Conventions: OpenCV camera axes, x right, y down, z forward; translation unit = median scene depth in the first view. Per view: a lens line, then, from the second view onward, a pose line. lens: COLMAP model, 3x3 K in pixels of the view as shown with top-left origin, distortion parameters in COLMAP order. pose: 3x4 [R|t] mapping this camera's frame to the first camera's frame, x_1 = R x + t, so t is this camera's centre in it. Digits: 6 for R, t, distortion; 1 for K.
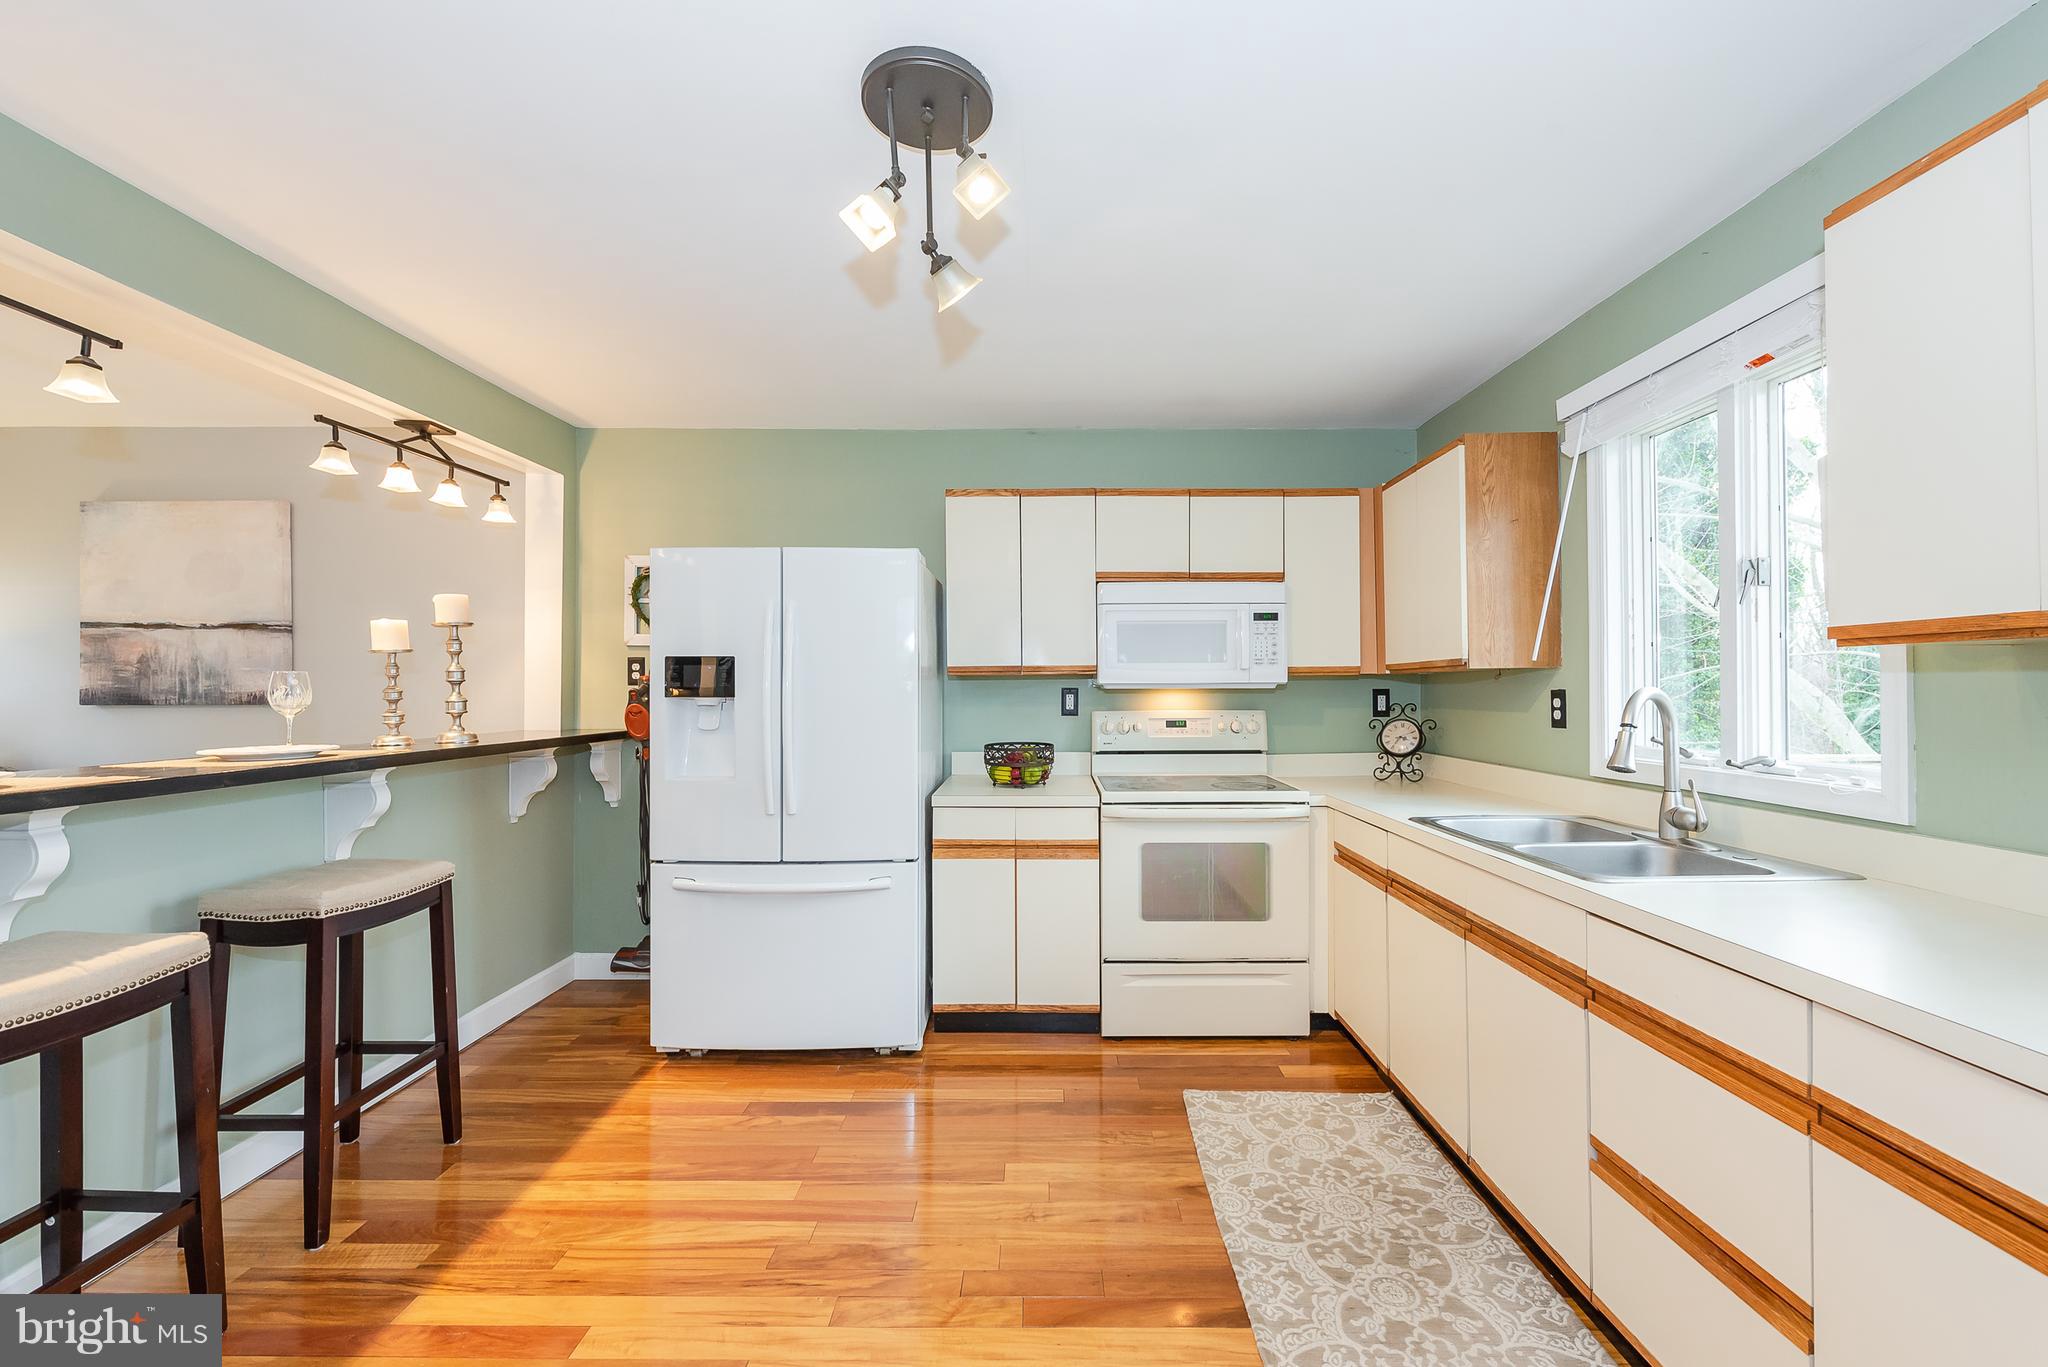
lens RADIAL K [[816.1, 0, 1039.2], [0, 816.1, 686.6], [0, 0, 1]] dist [0.012733, -0.006757]
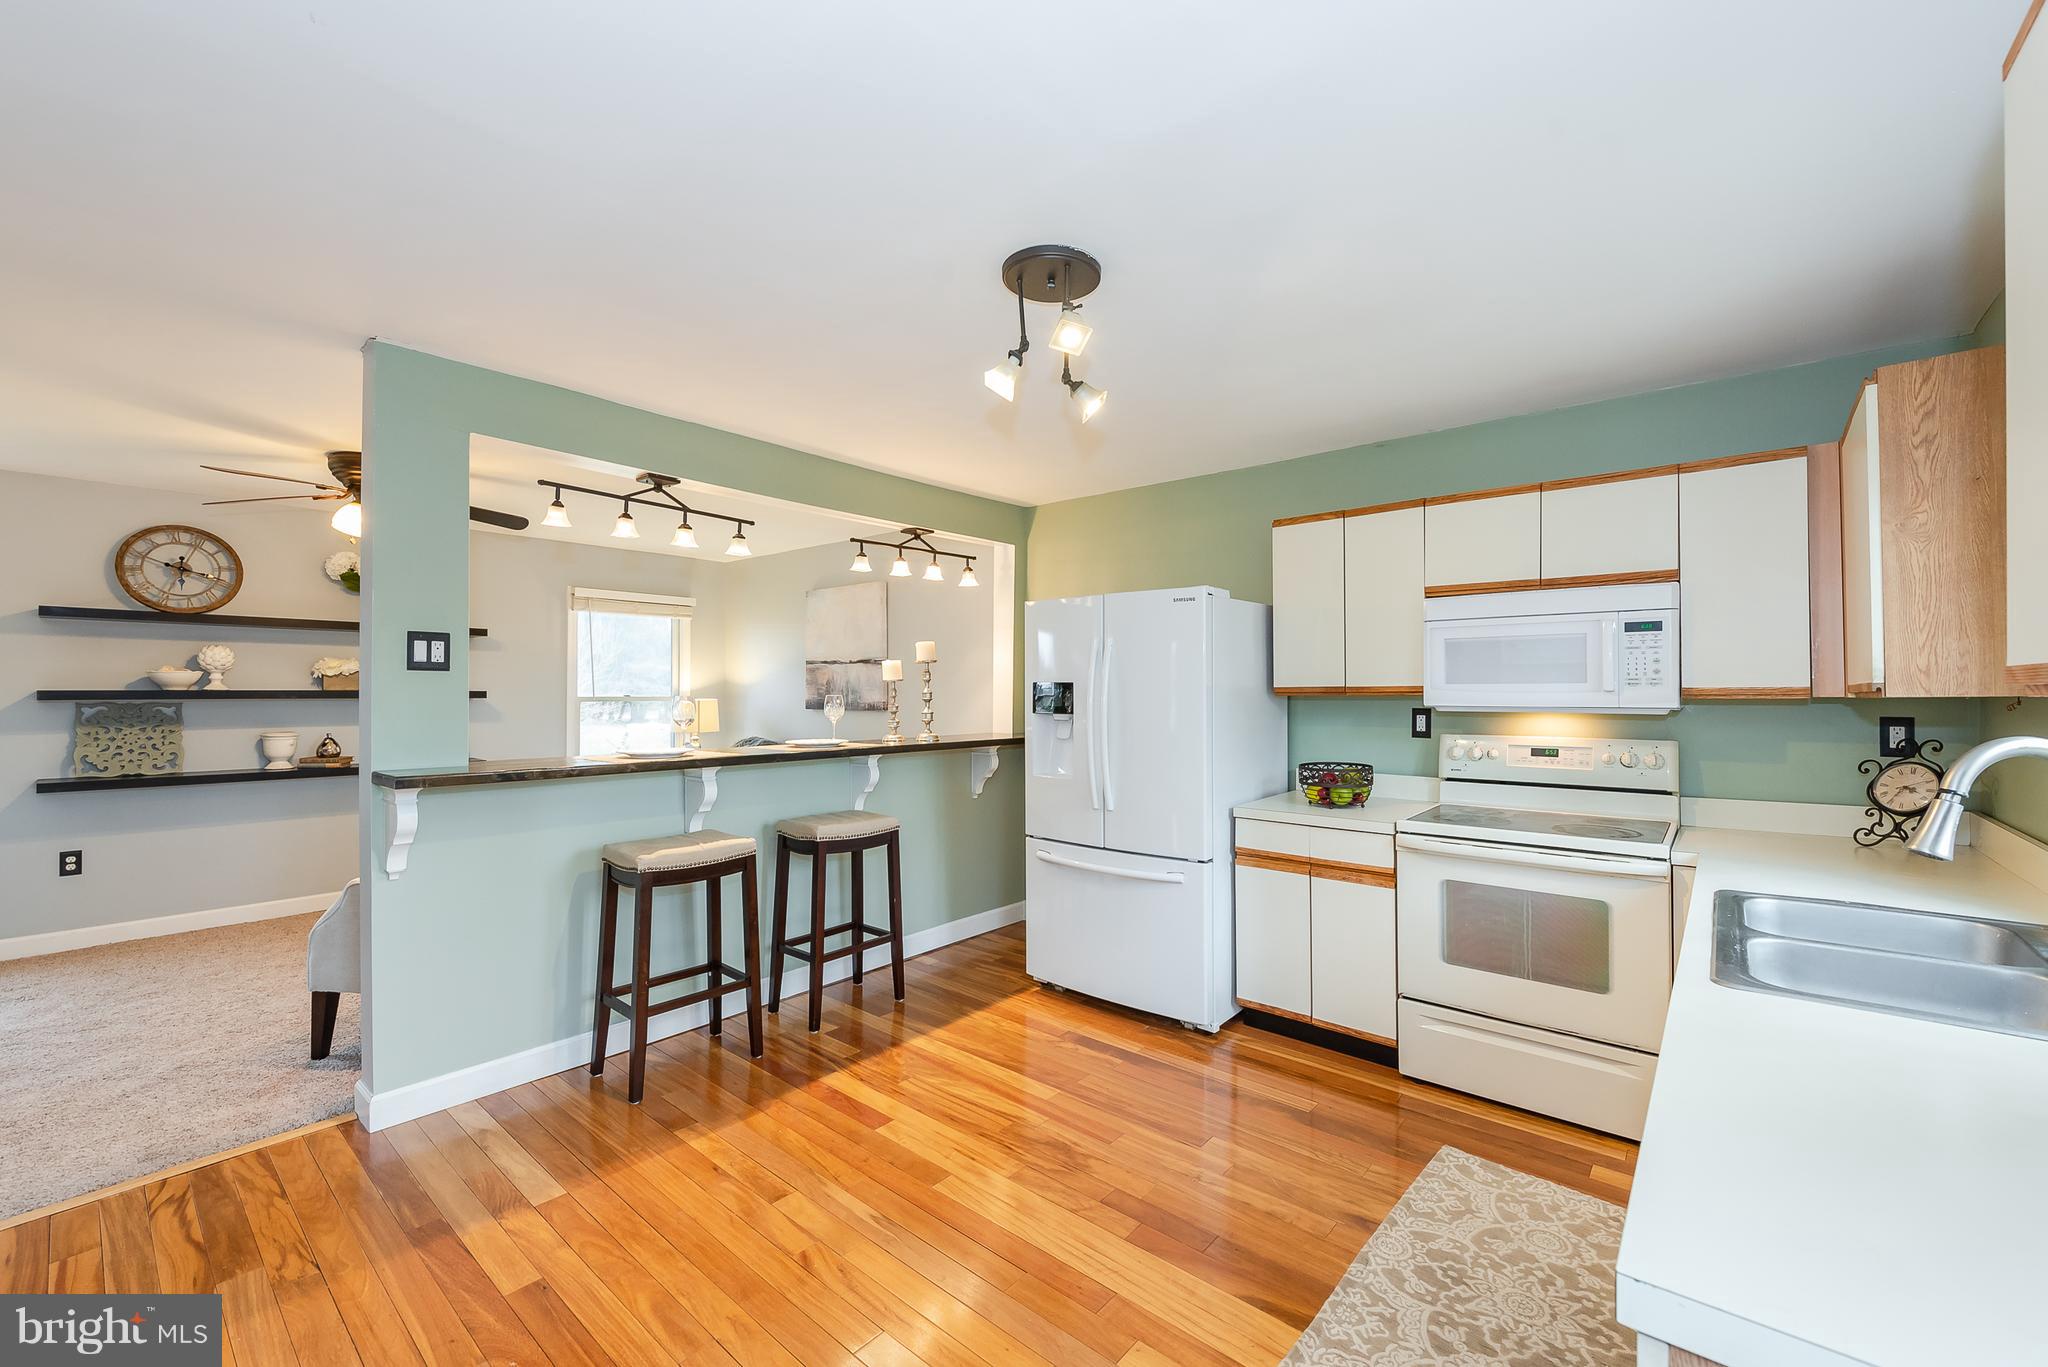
lens RADIAL K [[814.4, 0, 1034.0], [0, 814.4, 691.2], [0, 0, 1]] dist [0.003099, -0.004923]
pose [[0.767703, 0.002790, -0.640799, 0.361602], [-0.001480, 0.999996, 0.002581, -0.024309], [0.640804, -0.001033, 0.767704, -0.013222]]
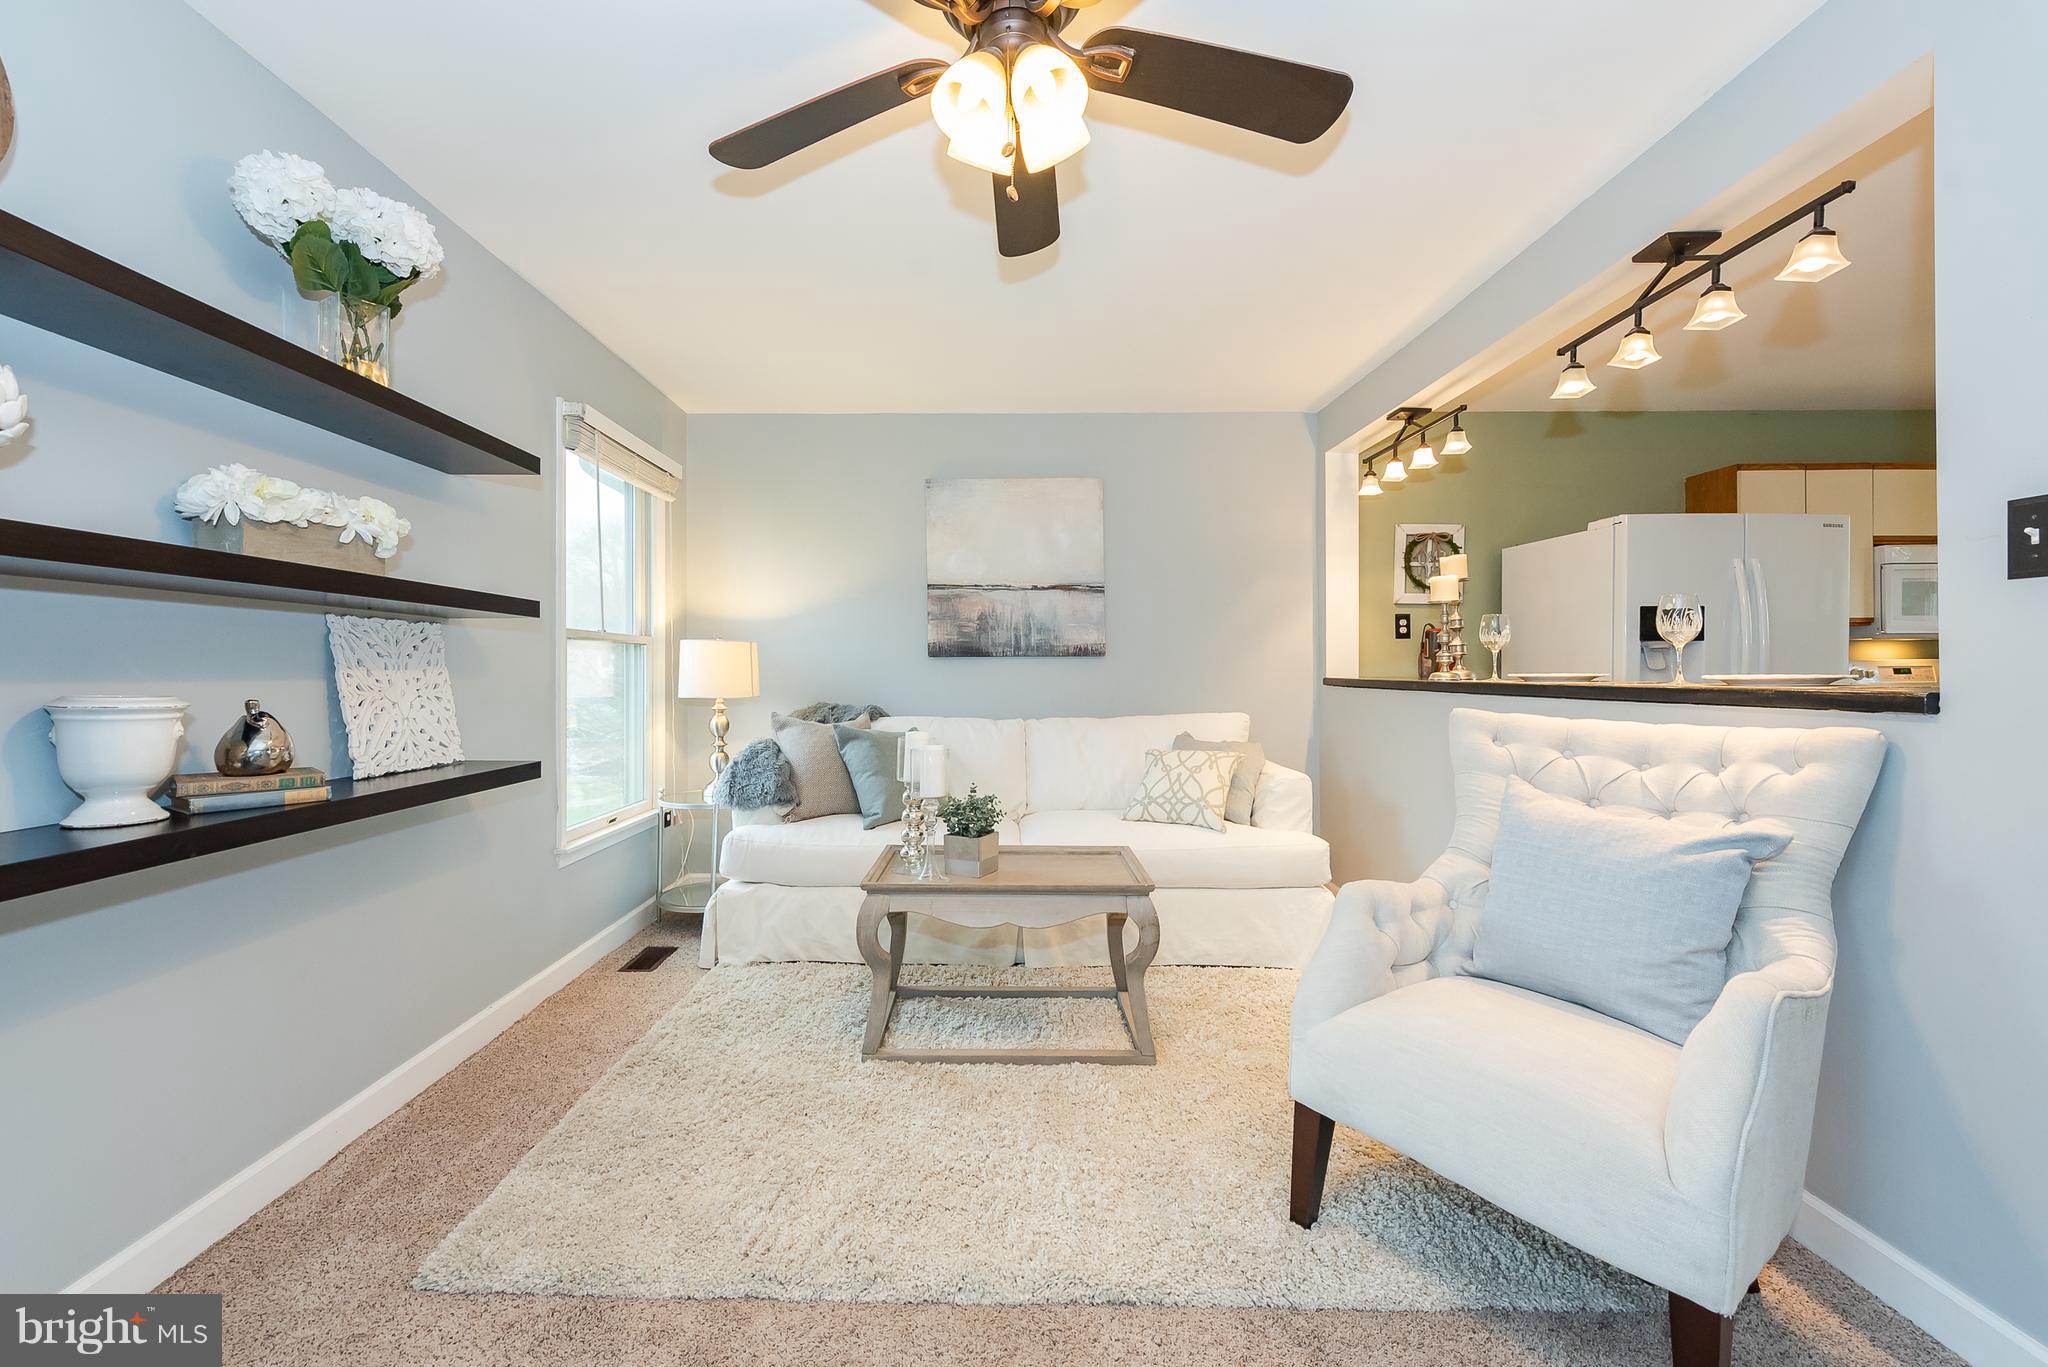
lens RADIAL K [[837.7, 0, 989.5], [0, 837.7, 665.8], [0, 0, 1]] dist [0.010955, -0.006337]
pose [[0.999935, -0.001405, -0.011272, -1.281627], [0.001376, 0.999996, -0.002534, 0.046534], [0.011275, 0.002518, 0.999933, -0.210358]]
